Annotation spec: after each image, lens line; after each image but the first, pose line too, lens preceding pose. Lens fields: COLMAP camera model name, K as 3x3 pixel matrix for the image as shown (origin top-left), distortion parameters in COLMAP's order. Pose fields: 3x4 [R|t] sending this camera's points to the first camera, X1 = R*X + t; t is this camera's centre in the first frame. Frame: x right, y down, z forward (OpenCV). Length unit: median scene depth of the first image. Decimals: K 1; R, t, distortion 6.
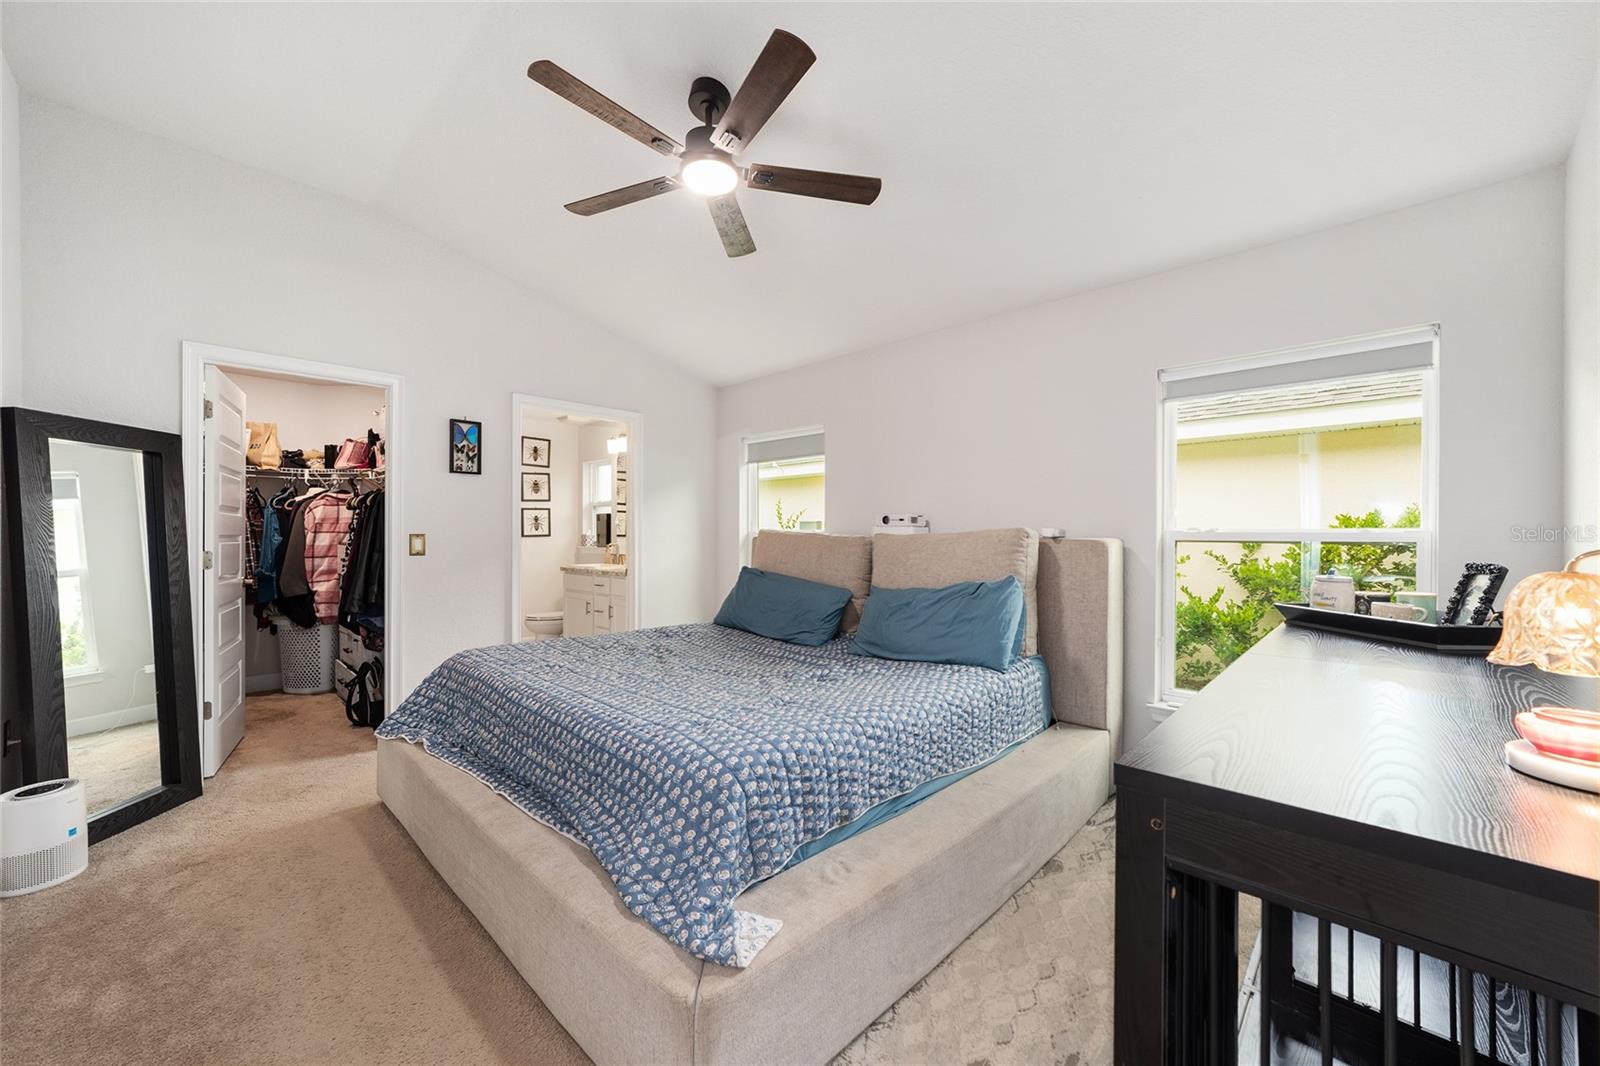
lens RADIAL K [[613.5, 0, 795.1], [0, 613.5, 534.1], [0, 0, 1]] dist [-0.011487, 0.005068]
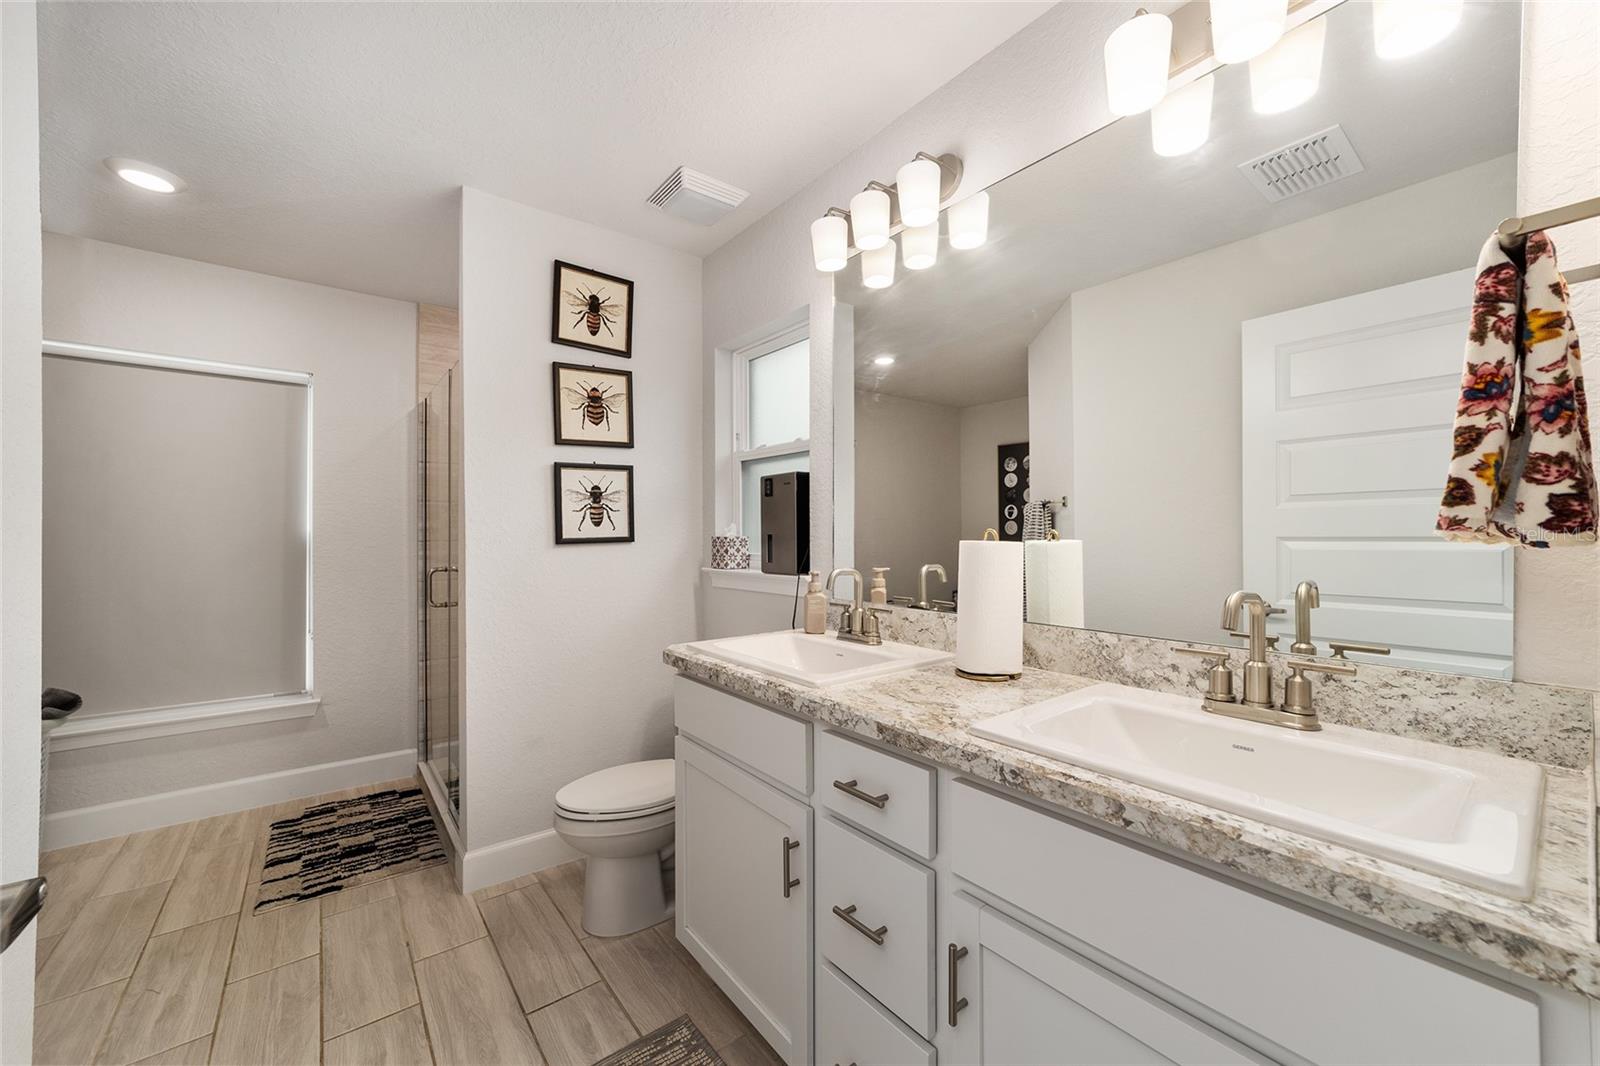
lens RADIAL K [[613.5, 0, 788.8], [0, 613.5, 532.1], [0, 0, 1]] dist [-0.011487, 0.005068]
pose [[0.989272, -0.002743, -0.146060, -0.255779], [0.002054, 0.999986, -0.004866, -0.000150], [0.146071, 0.004513, 0.989264, 0.655601]]
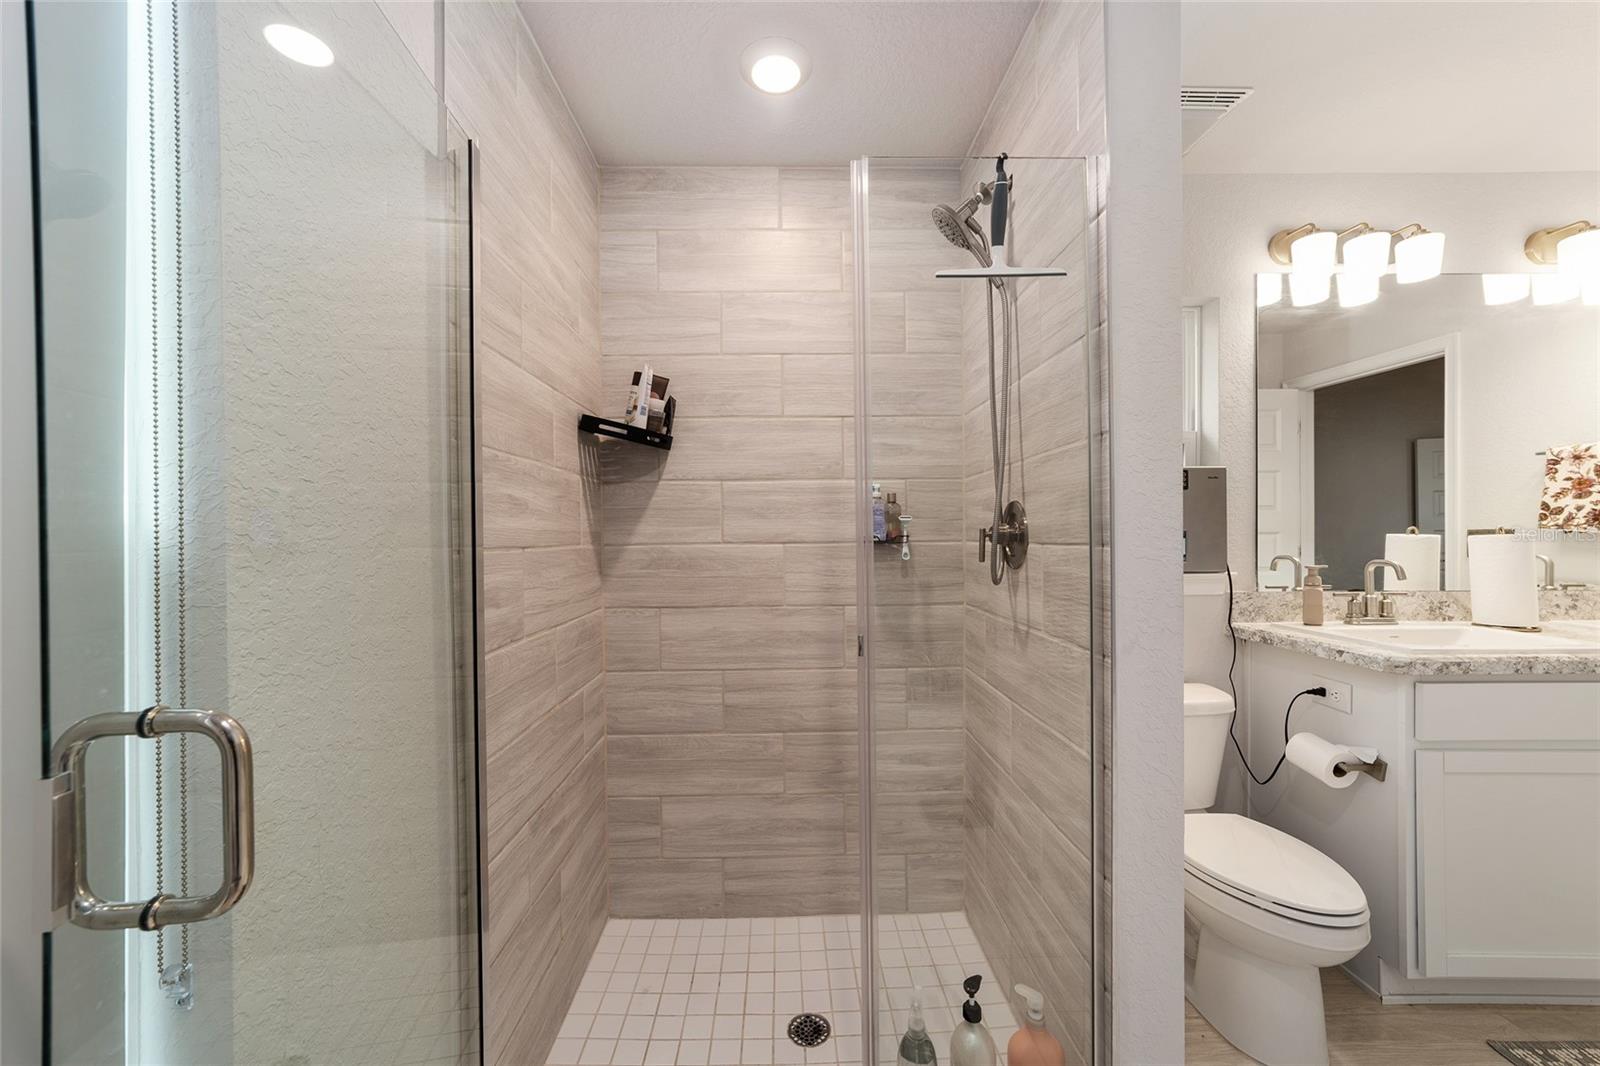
lens RADIAL K [[613.5, 0, 804.1], [0, 613.5, 534.9], [0, 0, 1]] dist [-0.011487, 0.005068]
pose [[0.704545, -0.004396, 0.709646, -0.663662], [0.007316, 0.999973, -0.001070, 0.000375], [-0.709622, 0.005946, 0.704558, 0.904678]]
